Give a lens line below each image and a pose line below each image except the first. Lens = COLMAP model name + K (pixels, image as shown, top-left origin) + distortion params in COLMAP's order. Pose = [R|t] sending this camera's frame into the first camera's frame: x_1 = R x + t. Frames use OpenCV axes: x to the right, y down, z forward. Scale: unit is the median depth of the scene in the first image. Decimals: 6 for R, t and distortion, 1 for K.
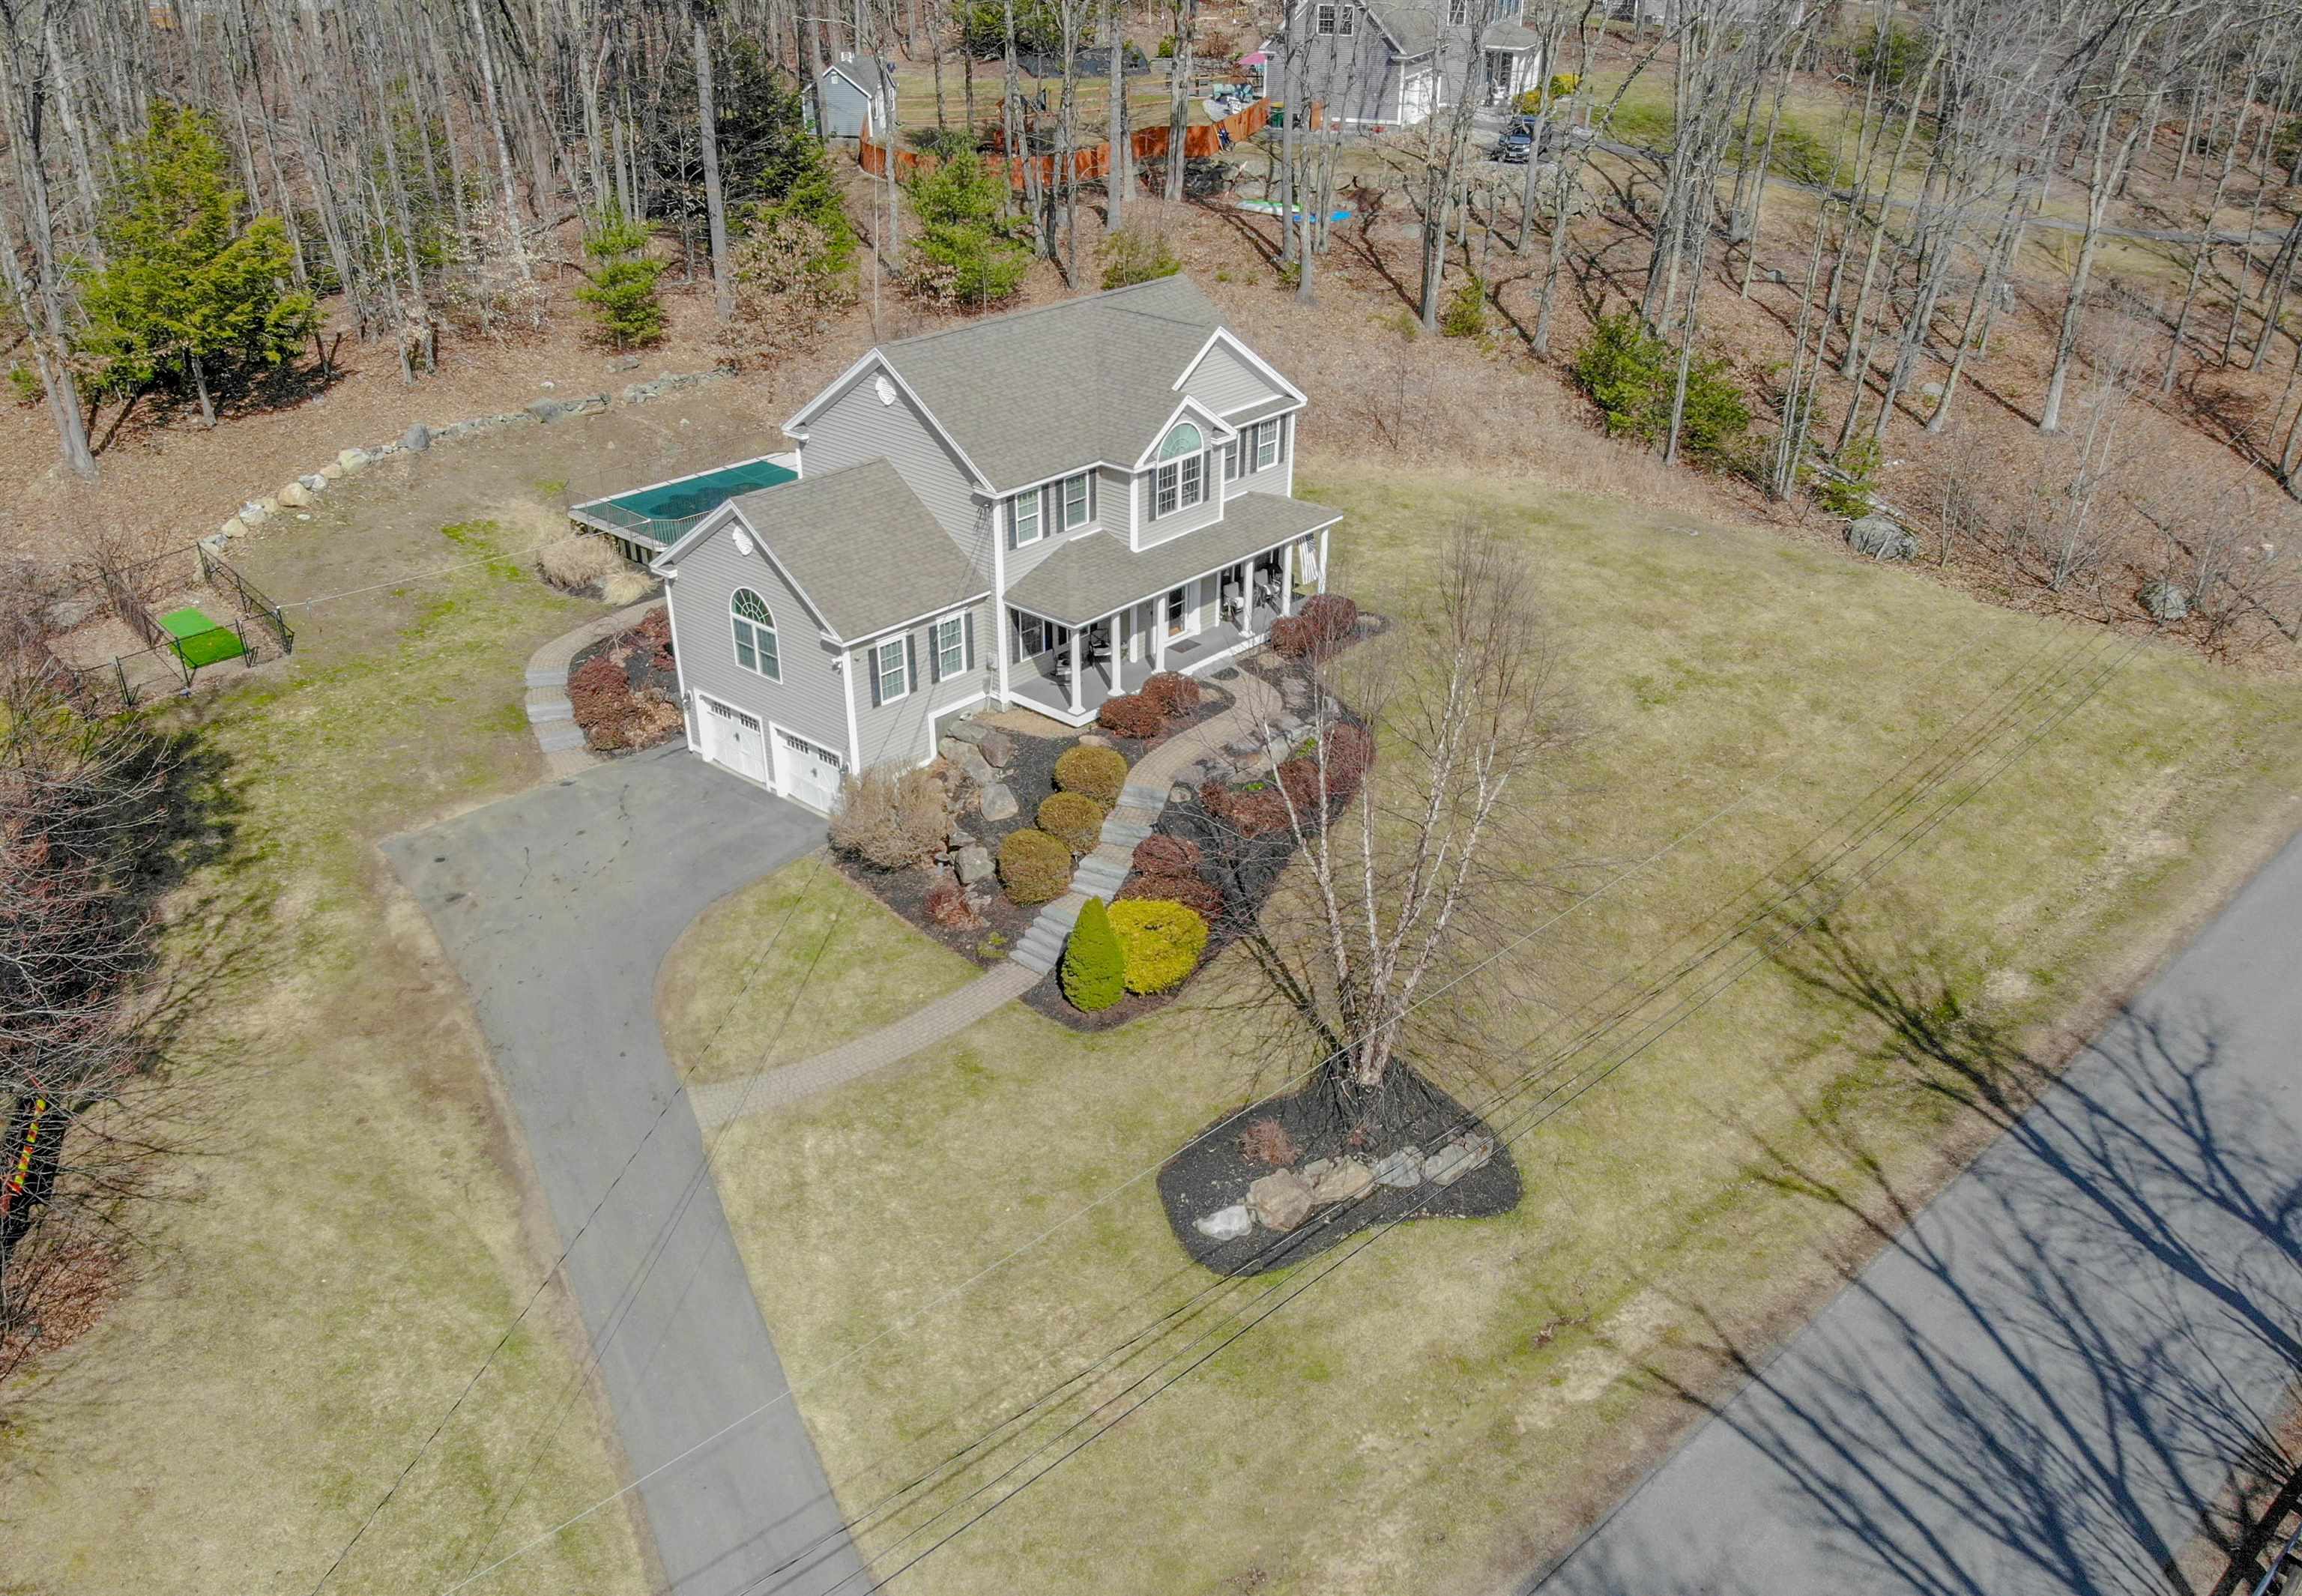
lens RADIAL K [[1803.0, 0, 1094.3], [0, 1803.0, 891.4], [0, 0, 1]] dist [0.116261, -0.001585]
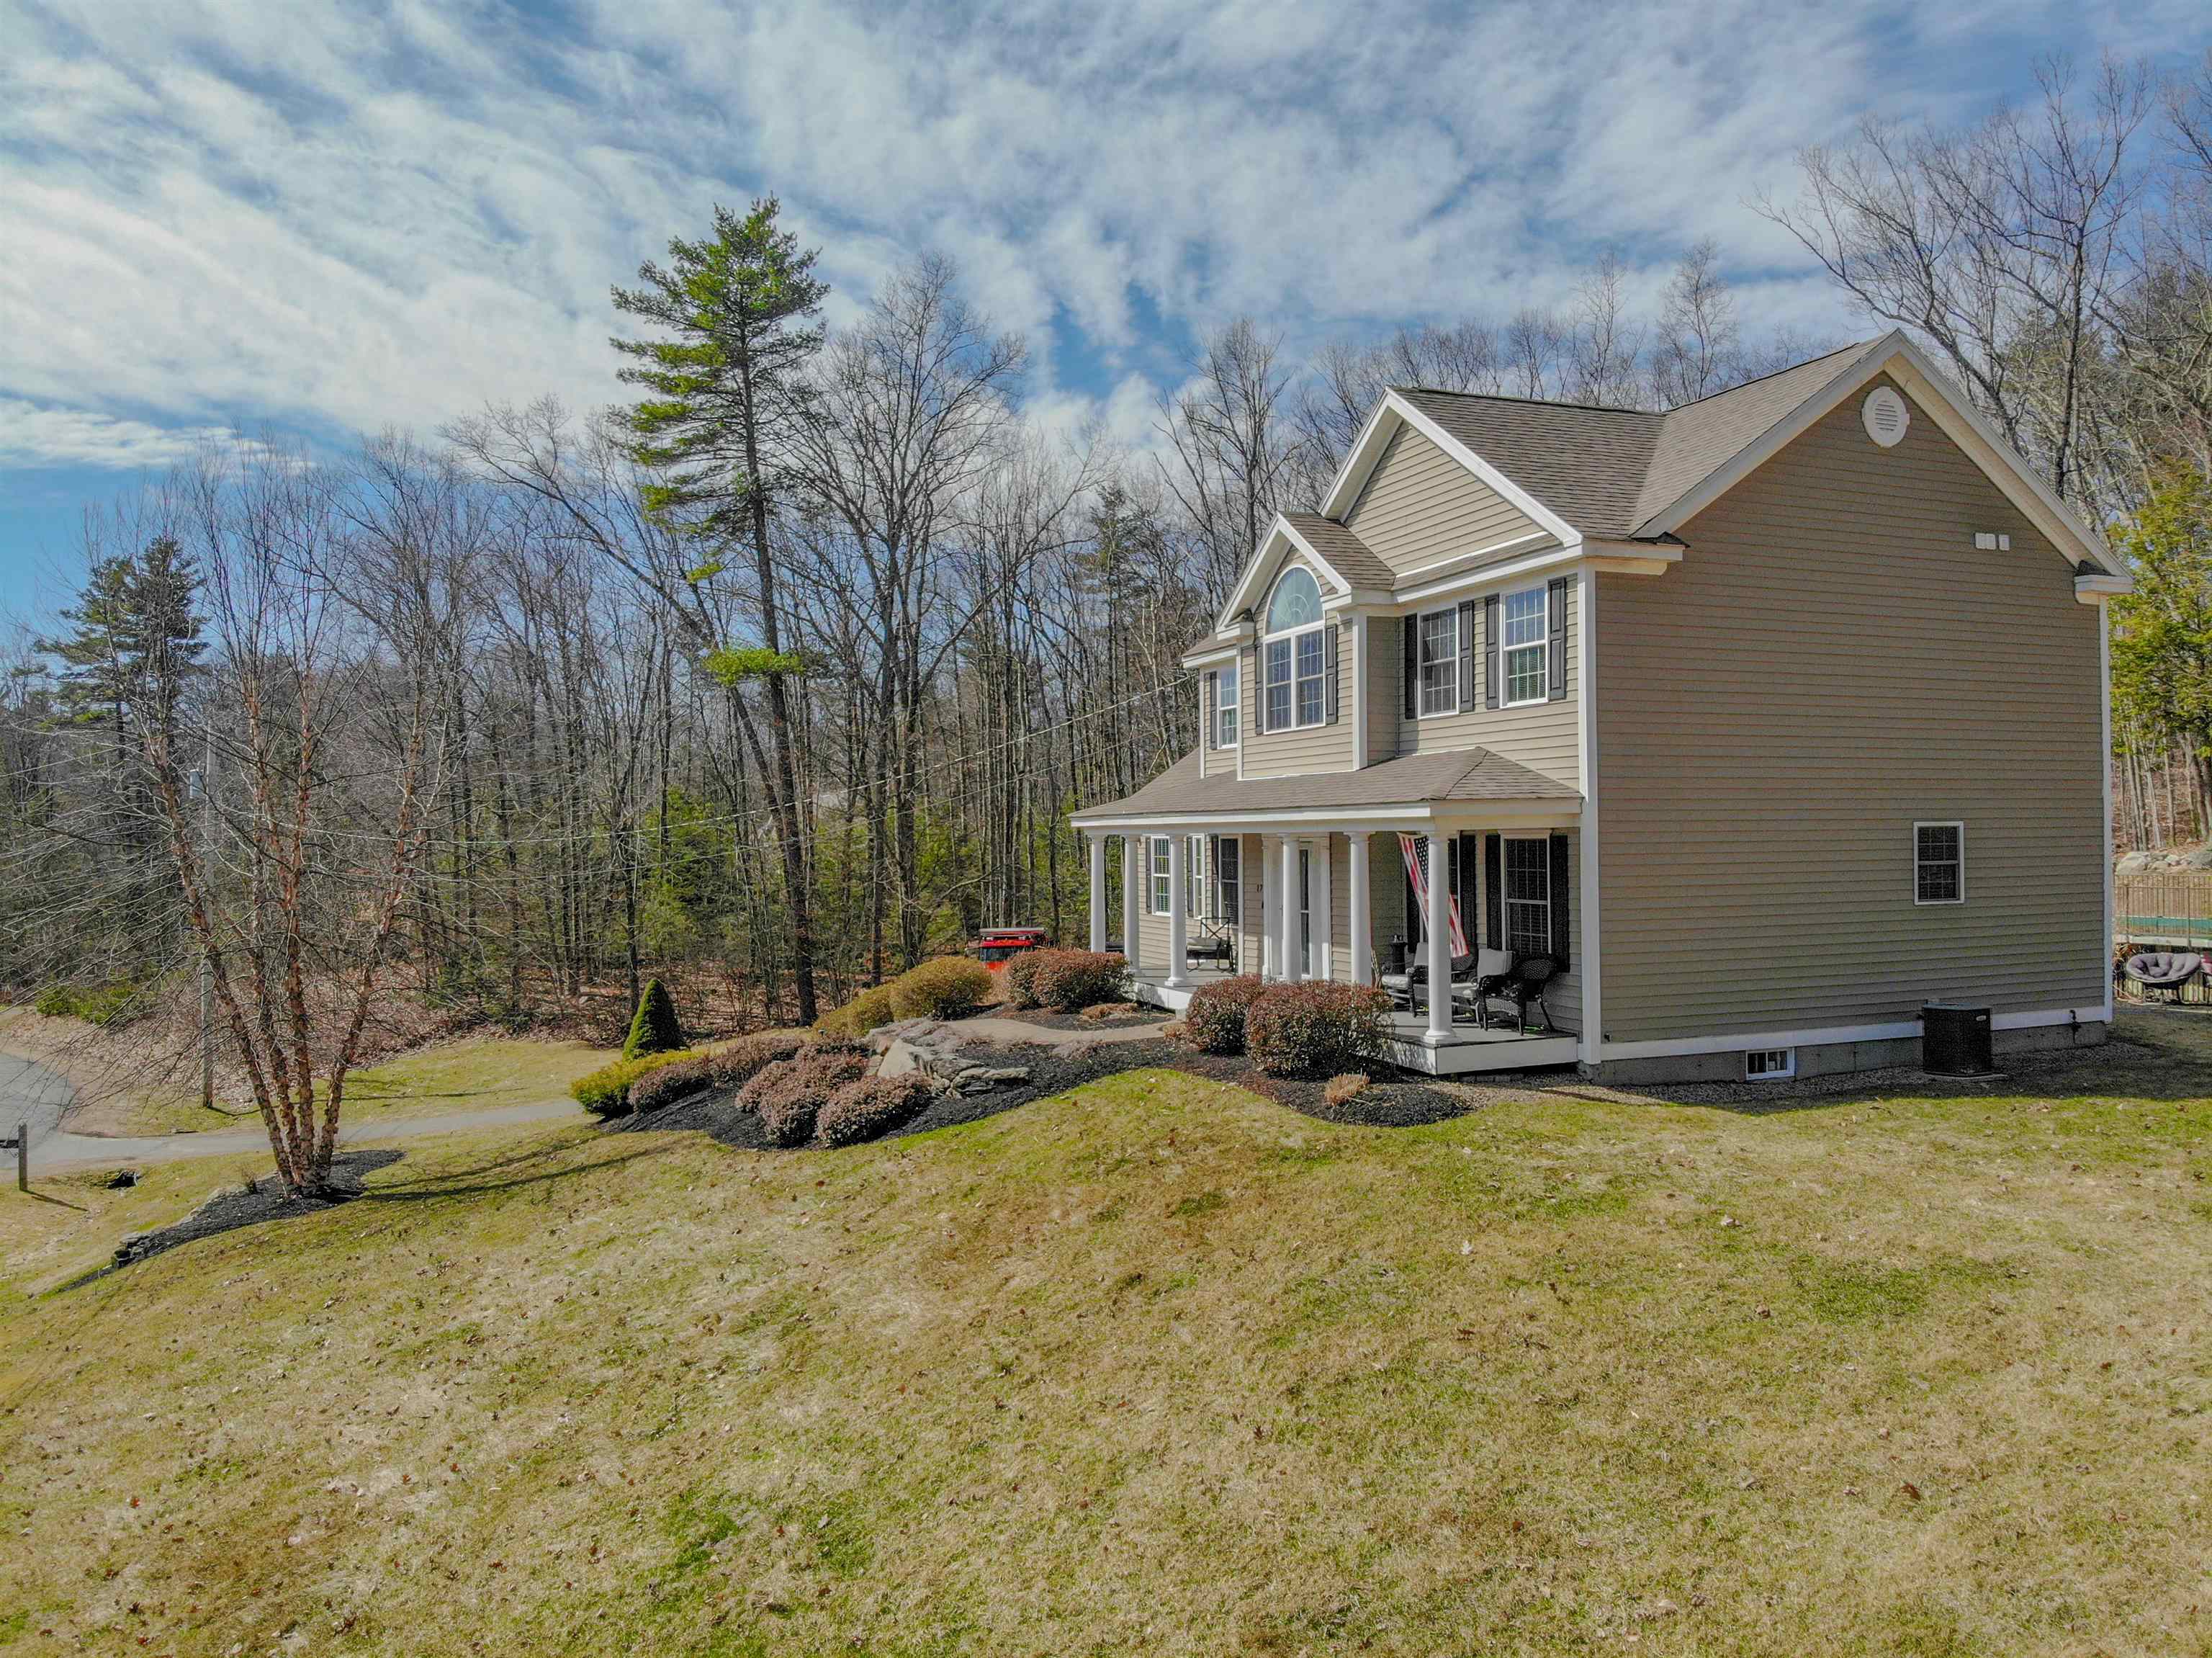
lens RADIAL K [[1599.9, 0, 1117.2], [0, 1599.9, 828.7], [0, 0, 1]] dist [0.192431, -0.488018]
pose [[-0.422993, 0.000488, -0.906133, 0.520609], [-0.445081, 0.870942, 0.208237, -0.273414], [0.789291, 0.491385, -0.368185, 1.205996]]
